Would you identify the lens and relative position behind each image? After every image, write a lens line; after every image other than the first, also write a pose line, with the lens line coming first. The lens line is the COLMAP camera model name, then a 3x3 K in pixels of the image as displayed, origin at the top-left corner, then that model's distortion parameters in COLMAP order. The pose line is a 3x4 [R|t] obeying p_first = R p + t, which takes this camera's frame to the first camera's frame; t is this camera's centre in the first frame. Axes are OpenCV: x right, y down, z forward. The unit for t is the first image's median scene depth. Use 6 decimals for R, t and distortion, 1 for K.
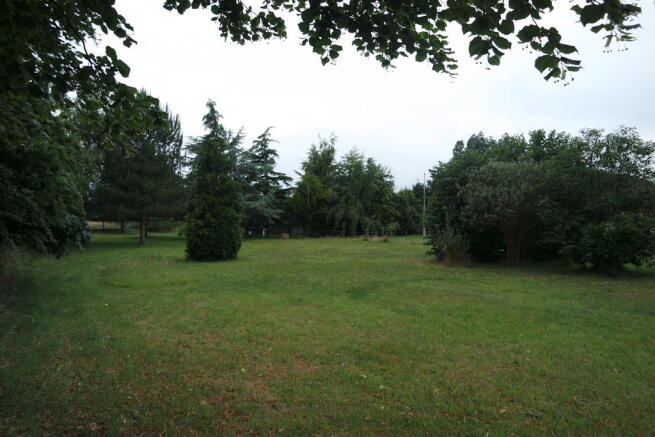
lens RADIAL K [[535.4, 0, 327.5], [0, 535.4, 218.5], [0, 0, 1]] dist [-0.002857, -0.001550]
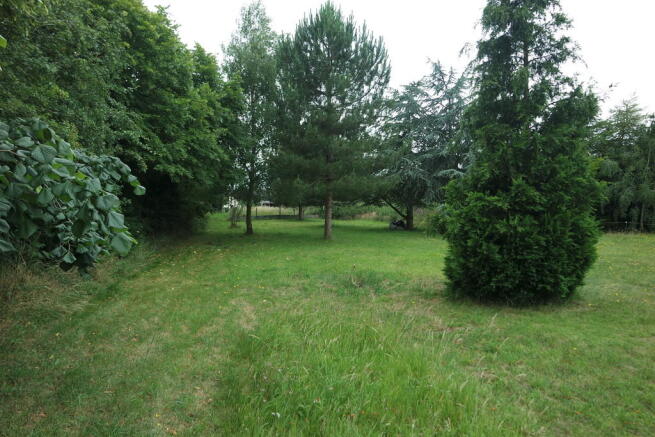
lens RADIAL K [[535.4, 0, 327.5], [0, 535.4, 218.5], [0, 0, 1]] dist [-0.002857, -0.001550]
pose [[0.950502, 0.013213, -0.310436, -0.135587], [-0.005948, 0.999686, 0.024336, 0.006701], [0.310660, -0.021285, 0.950283, 0.357024]]
